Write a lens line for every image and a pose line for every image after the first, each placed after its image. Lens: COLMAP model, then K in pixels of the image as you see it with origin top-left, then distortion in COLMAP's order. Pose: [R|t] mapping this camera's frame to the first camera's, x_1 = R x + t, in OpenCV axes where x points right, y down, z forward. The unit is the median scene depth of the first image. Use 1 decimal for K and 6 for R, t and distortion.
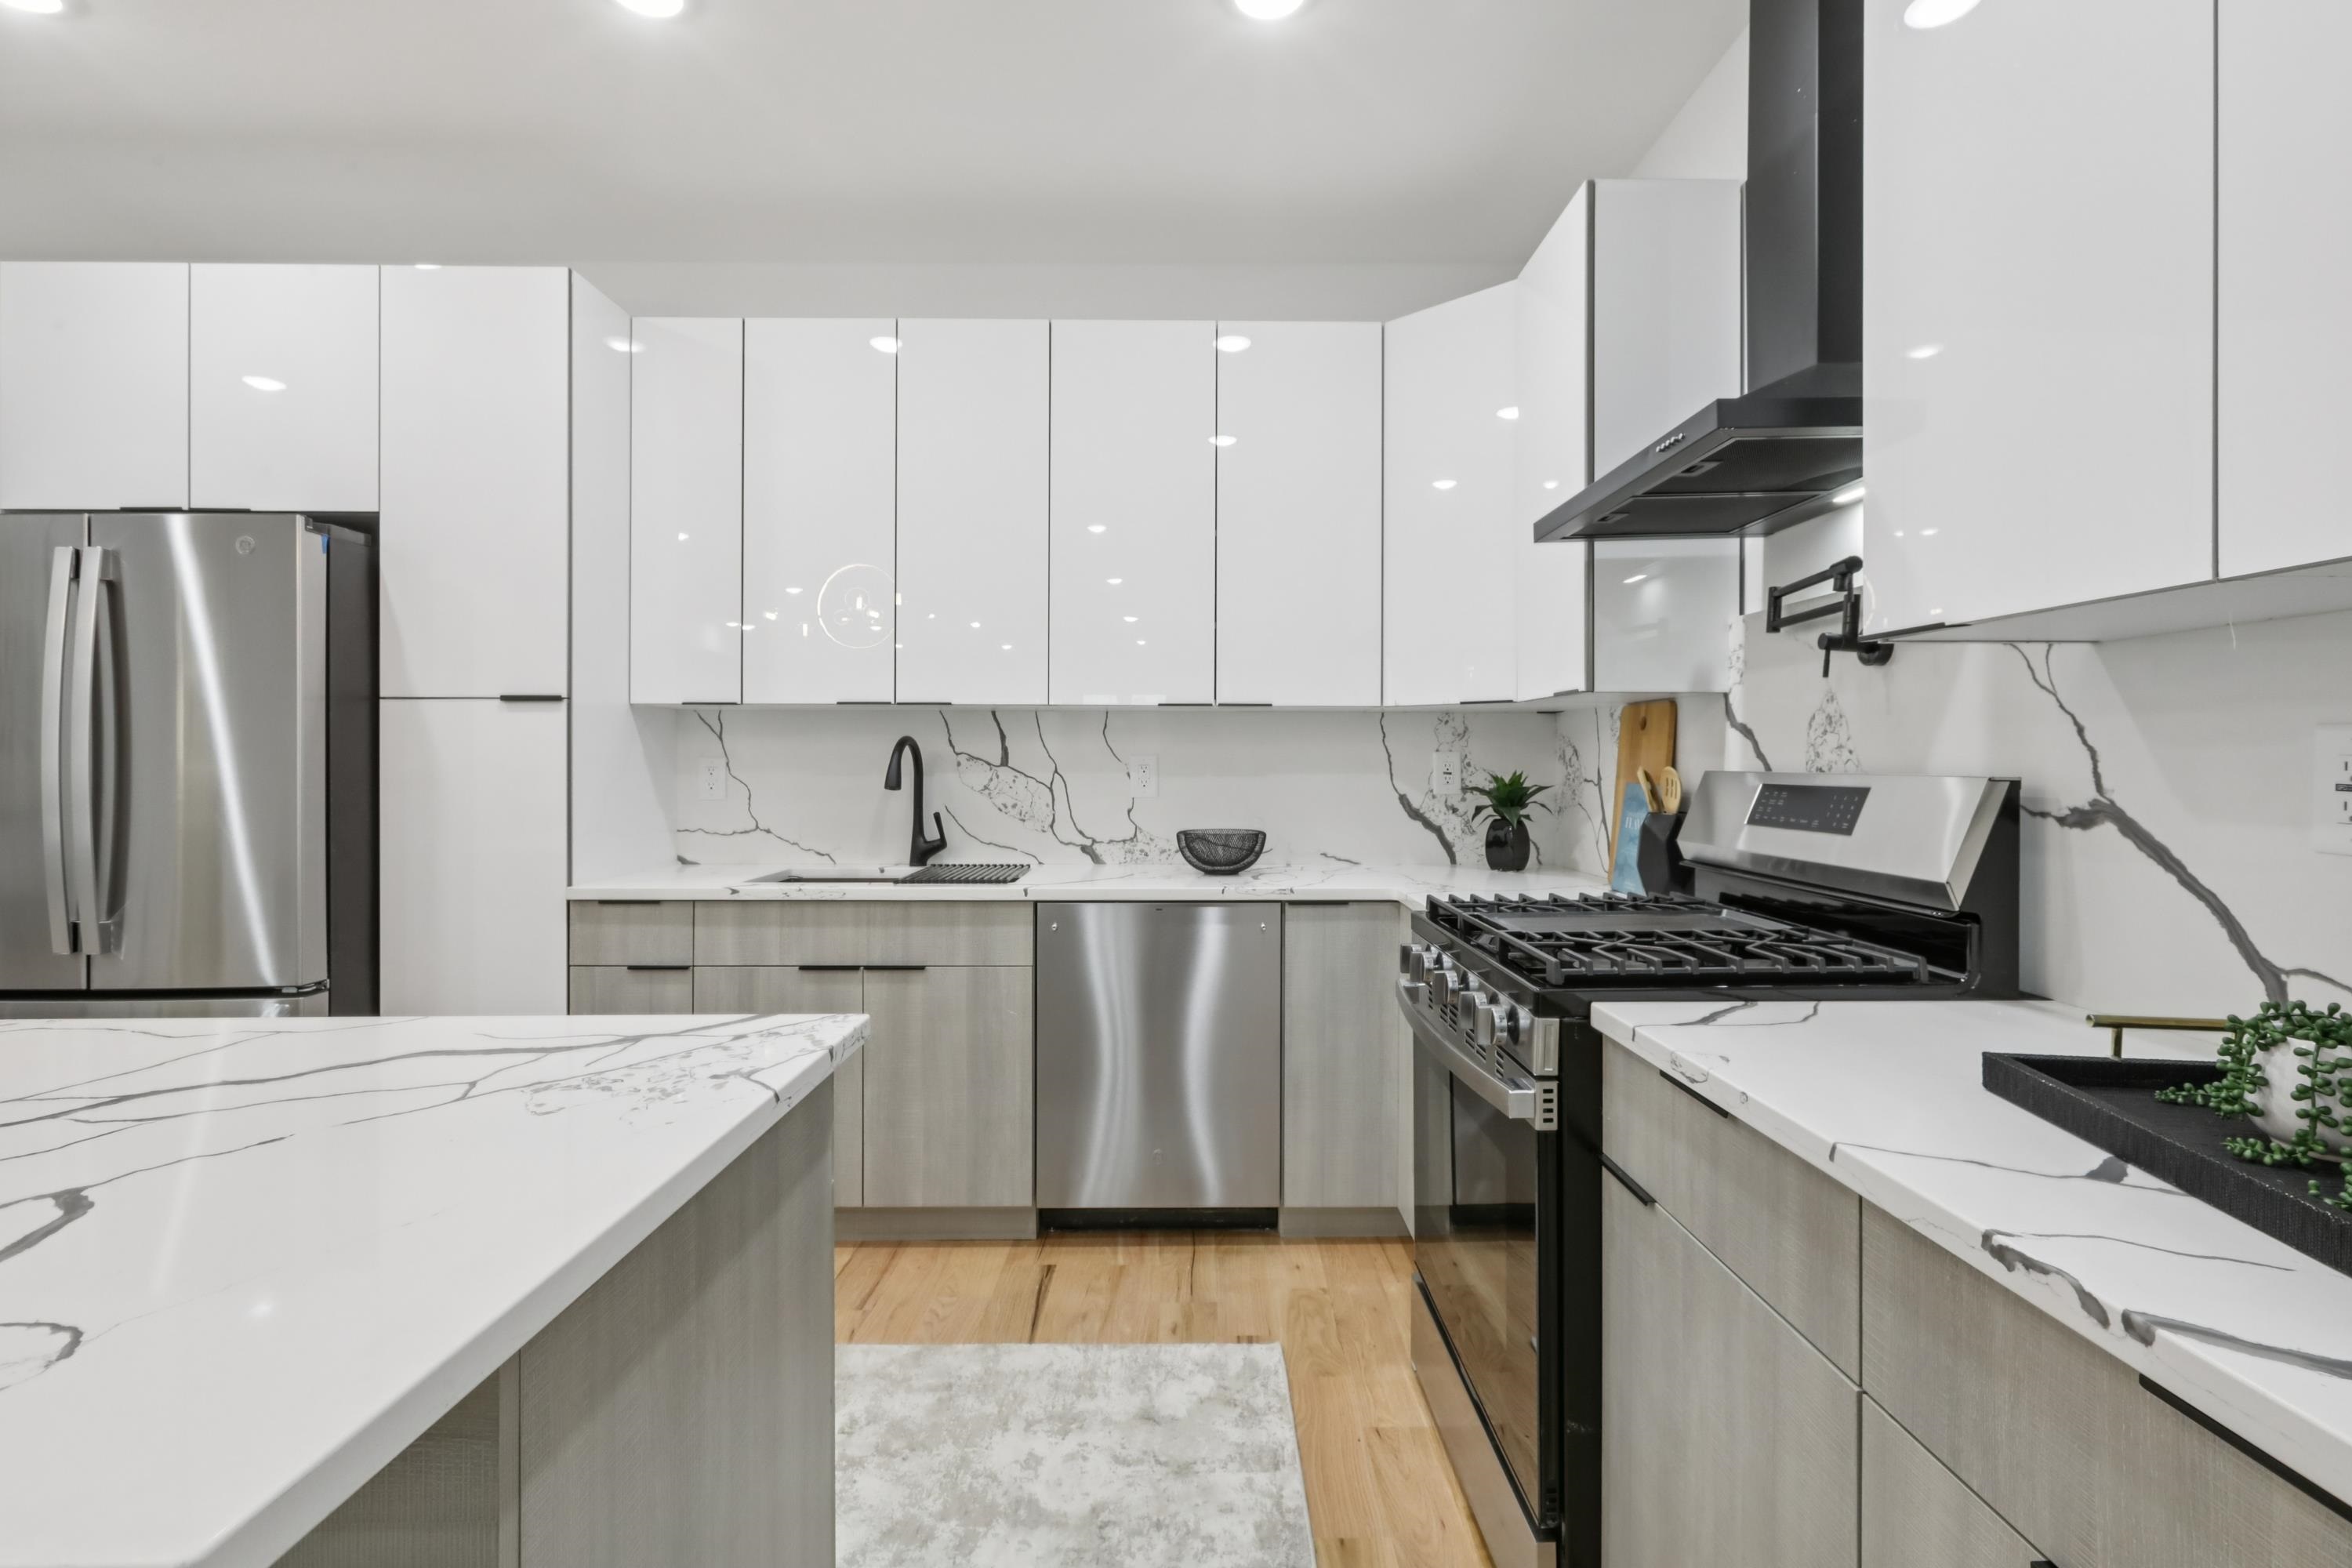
lens RADIAL K [[1087.1, 0, 1188.5], [0, 1087.1, 763.1], [0, 0, 1]] dist [-0.002258, 0.000898]
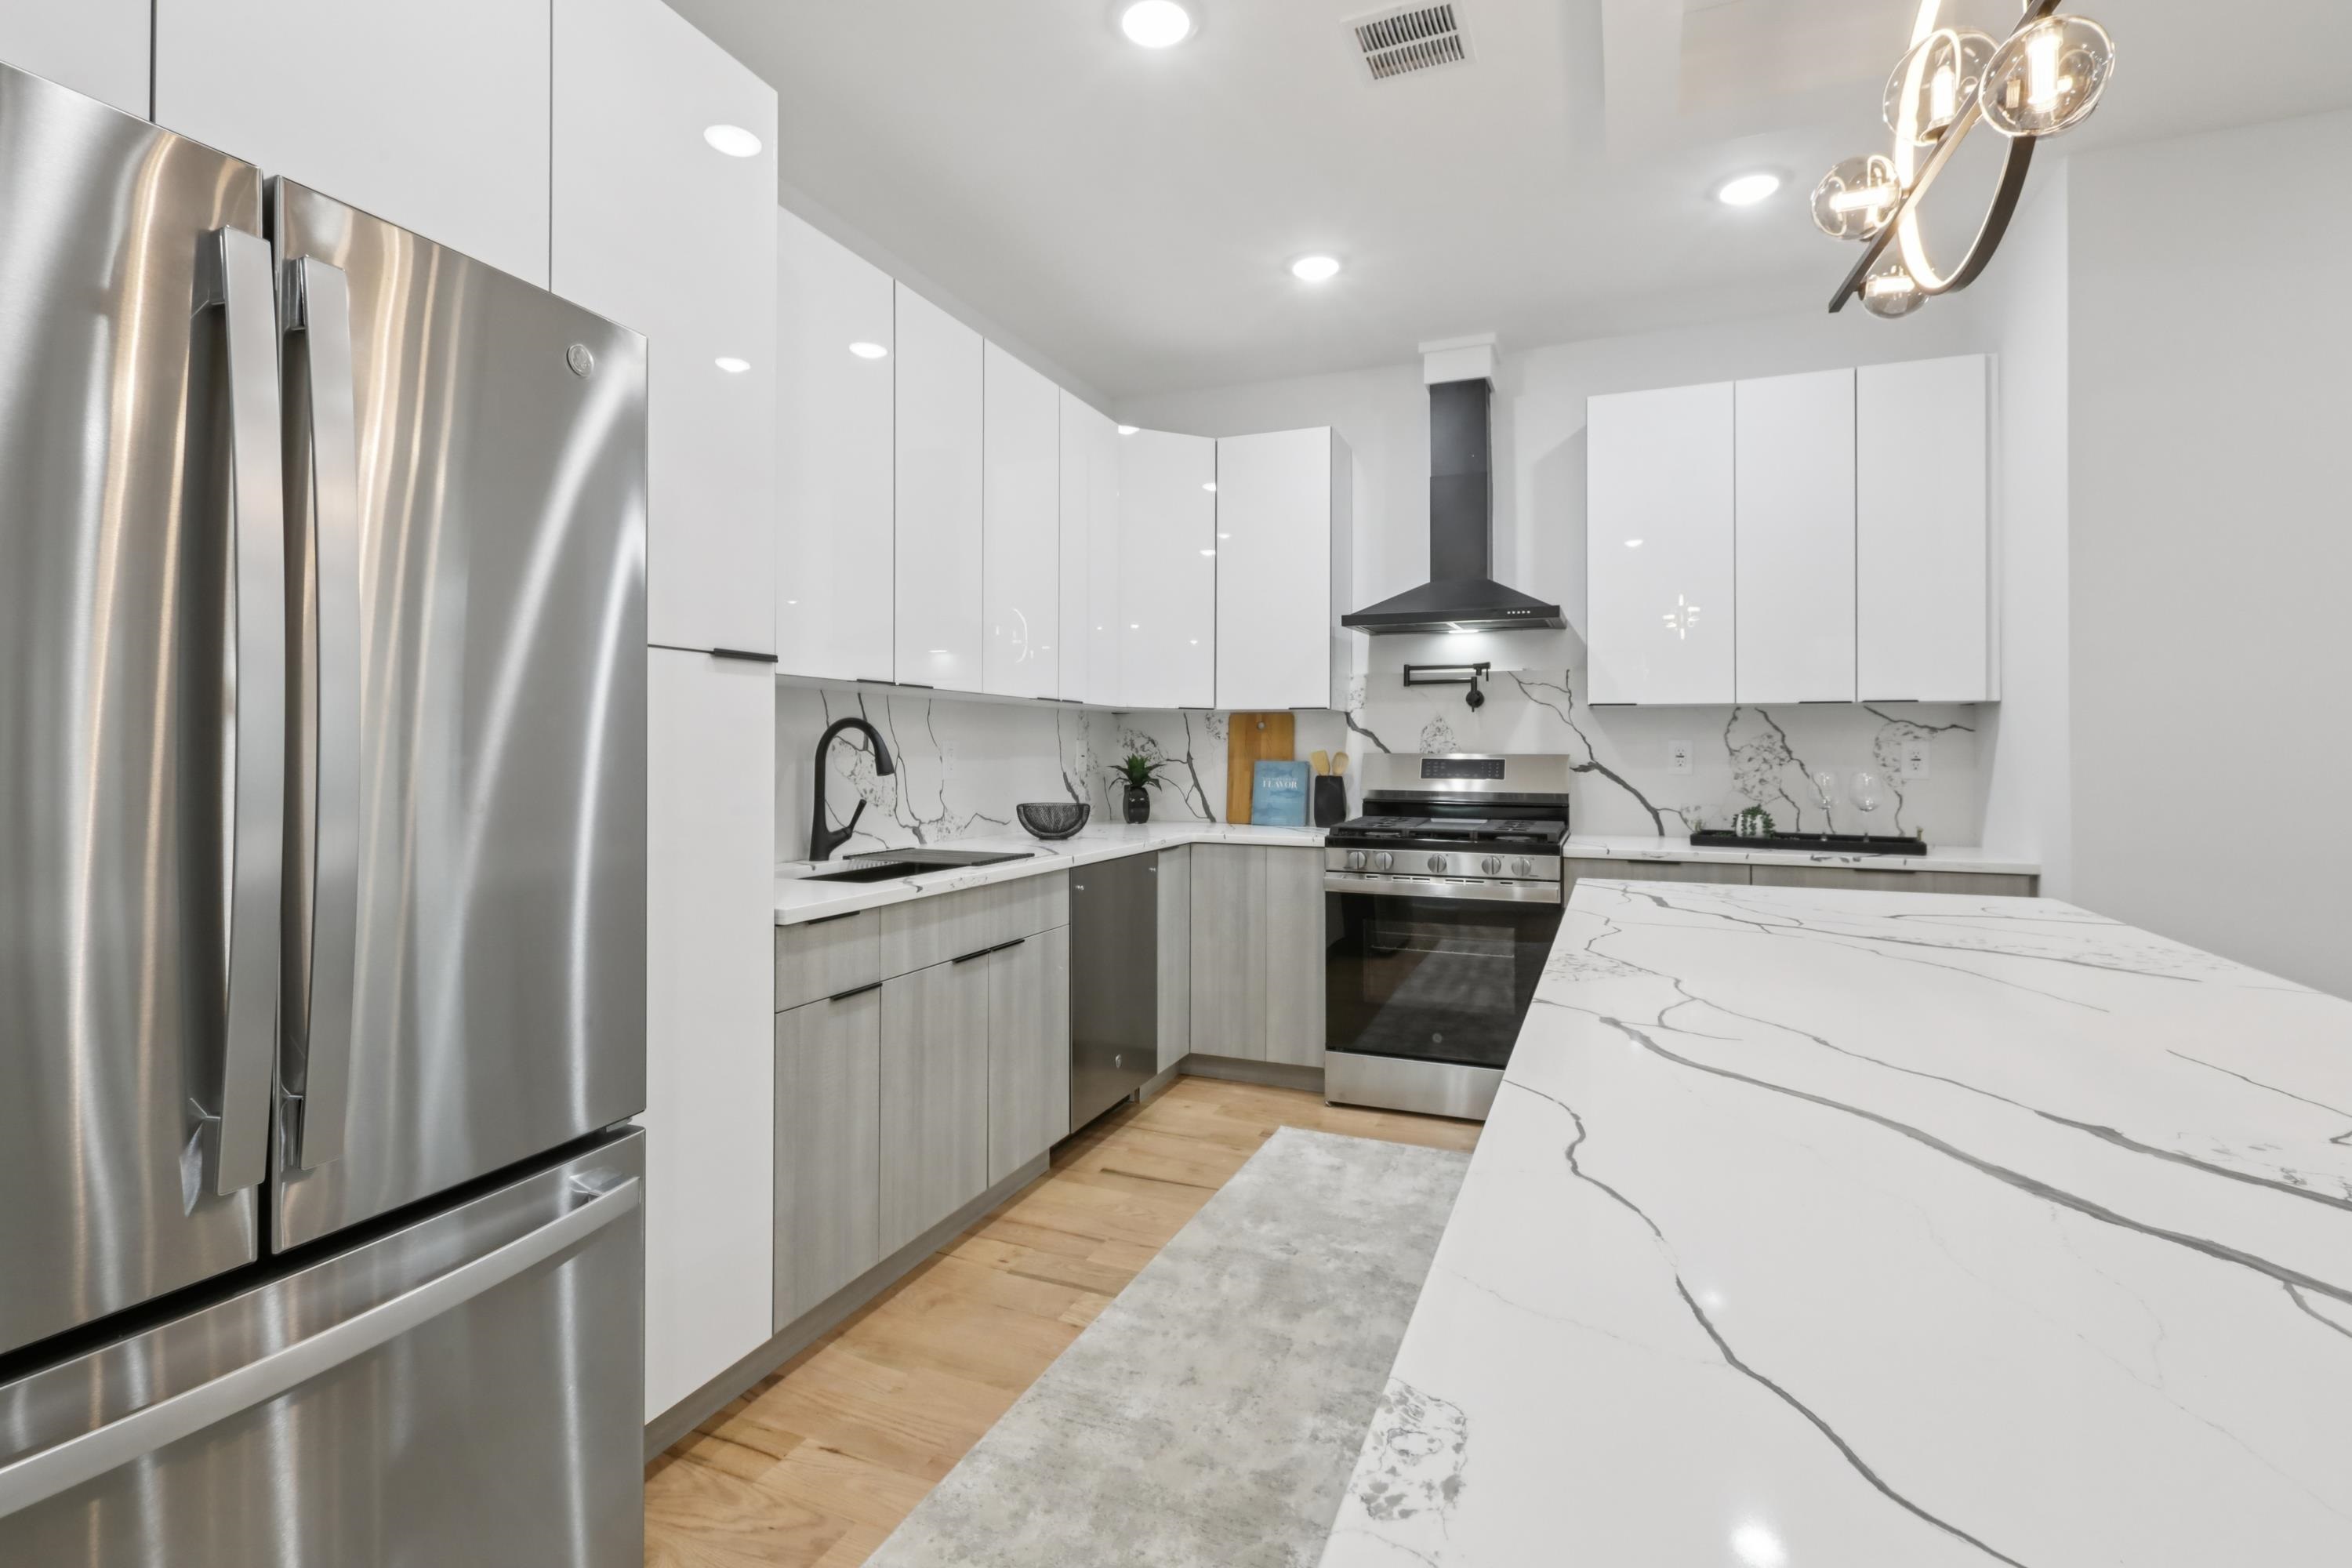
lens RADIAL K [[1066.3, 0, 1185.7], [0, 1066.3, 742.0], [0, 0, 1]] dist [0.000922, 0.000414]
pose [[0.389703, 0.008238, 0.920904, -1.139217], [-0.002287, 0.999966, -0.007977, 0.002863], [-0.920938, 0.001002, 0.389708, 0.447506]]
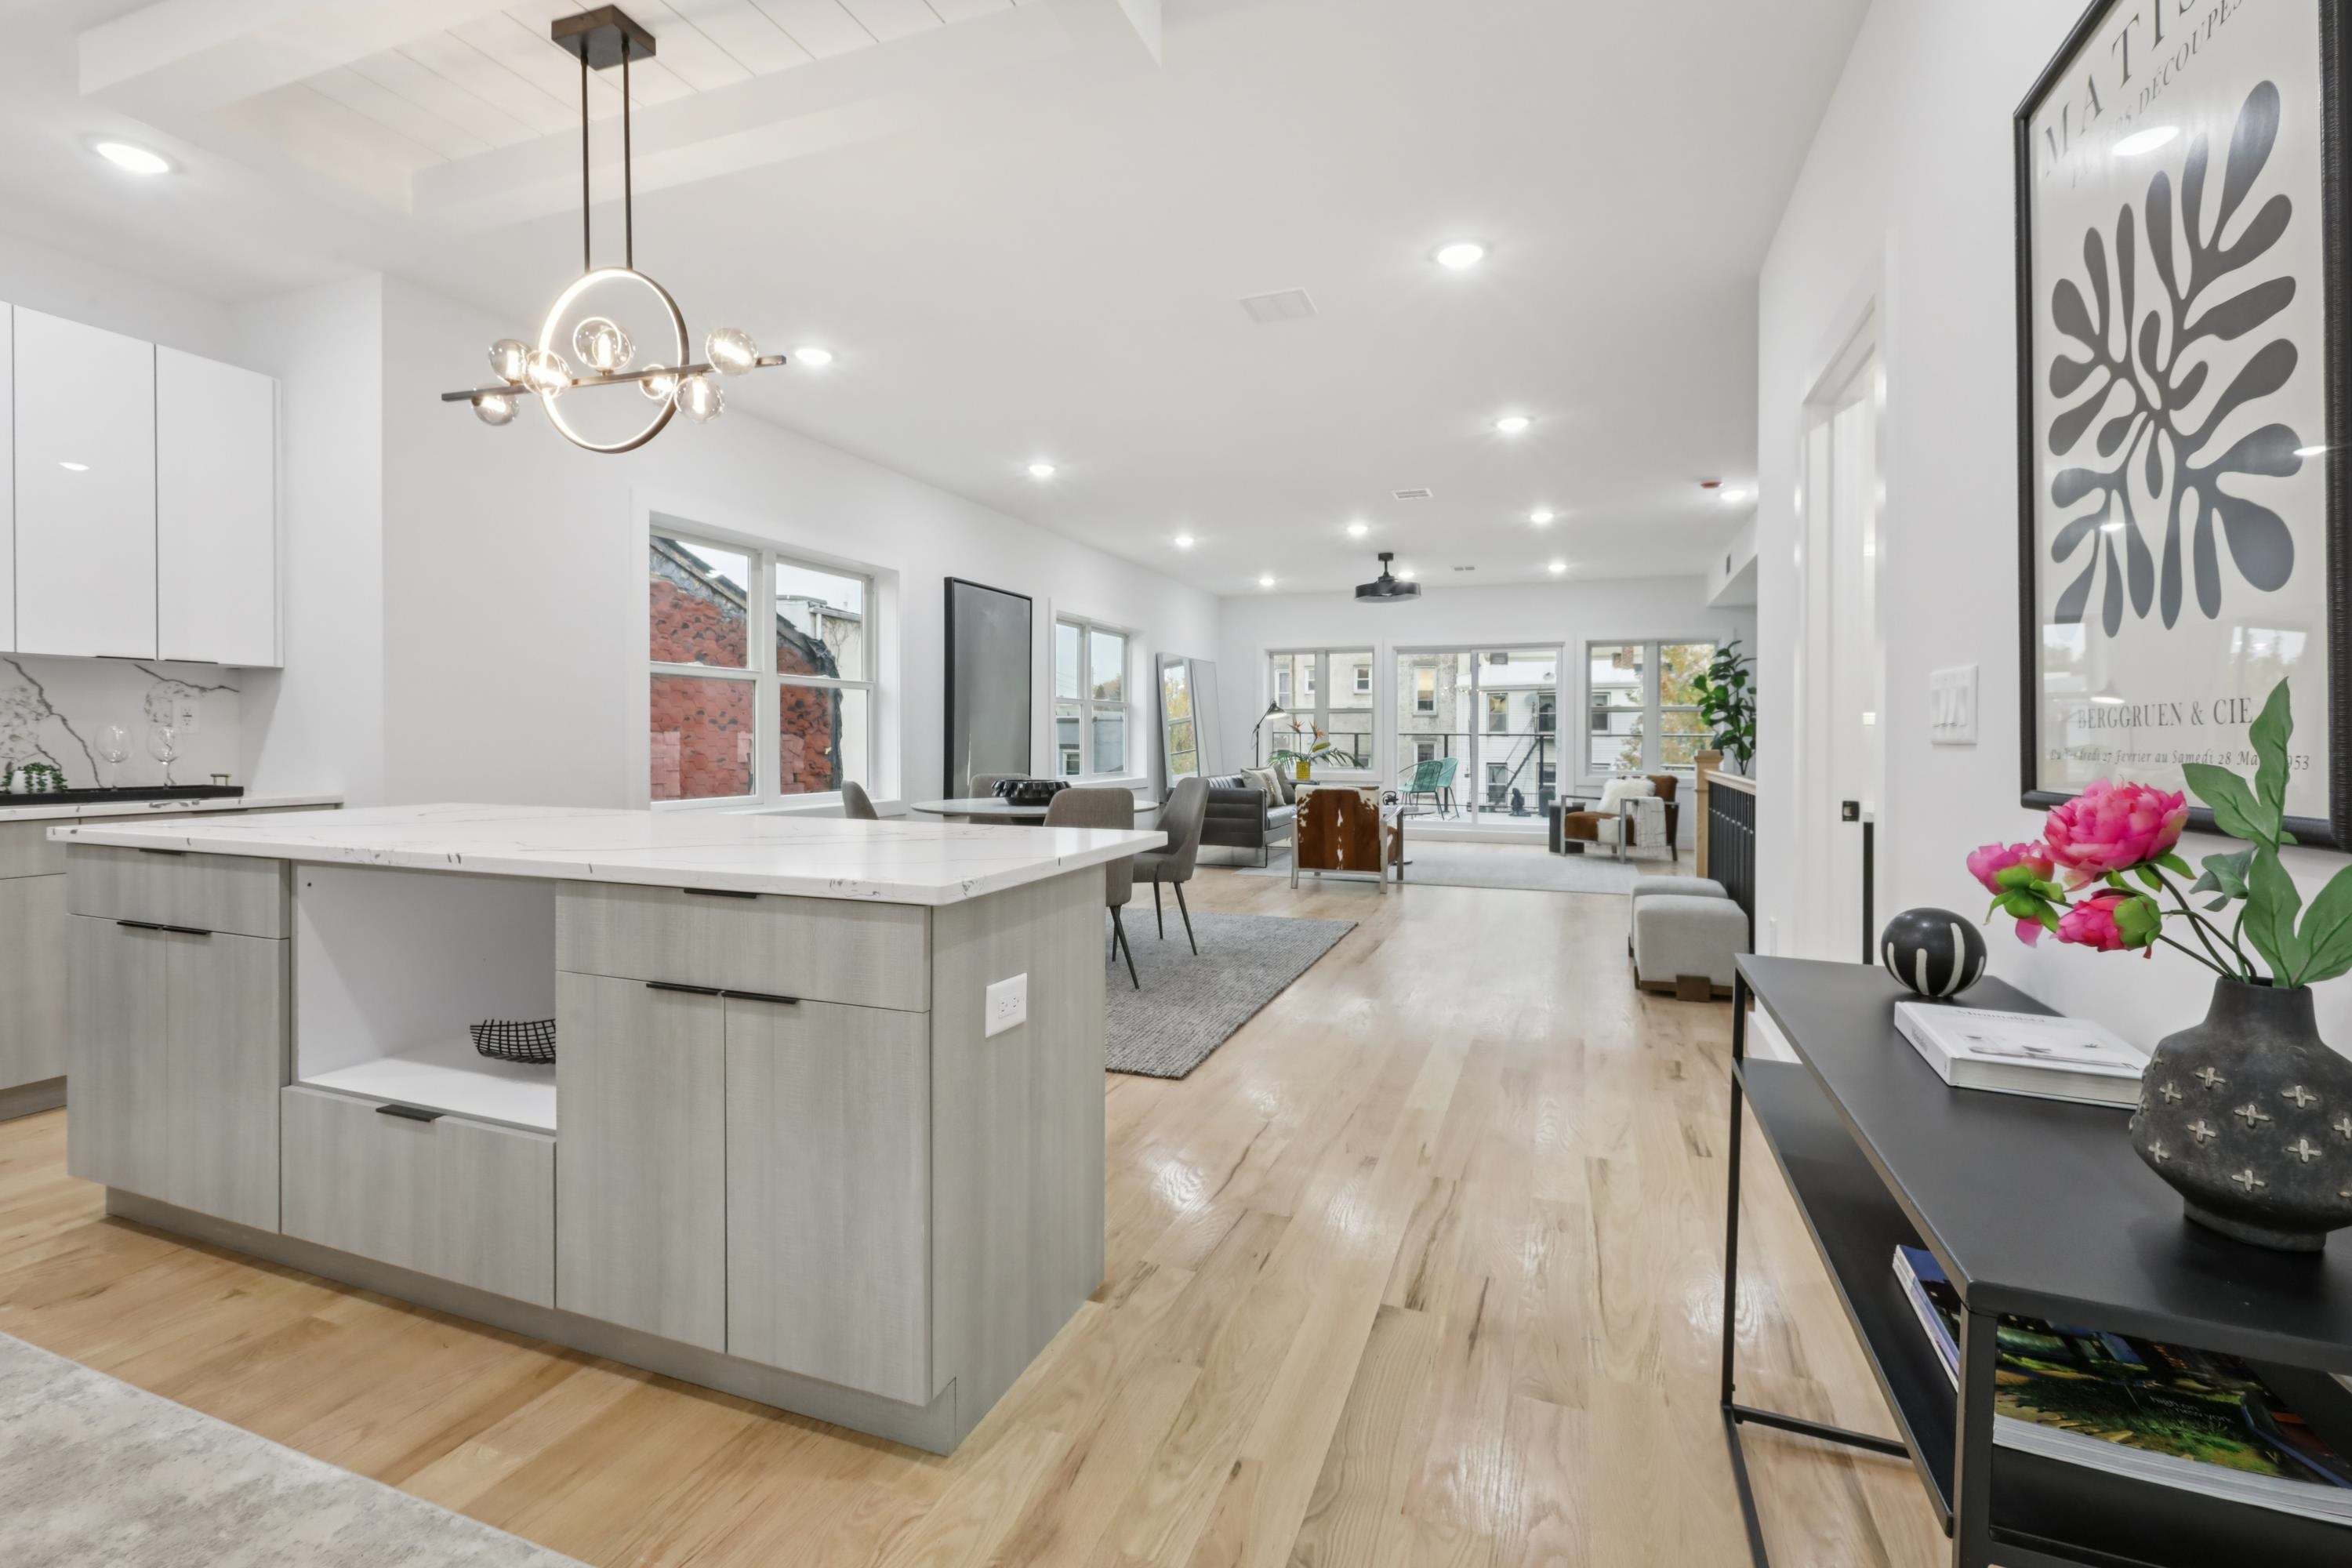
lens RADIAL K [[1058.2, 0, 1168.5], [0, 1058.2, 746.6], [0, 0, 1]] dist [-0.000772, -0.000047]
pose [[-0.929539, -0.007881, 0.368640, -1.350046], [-0.004295, 0.999935, 0.010547, 0.033267], [-0.368699, 0.008221, -0.929512, 0.981812]]
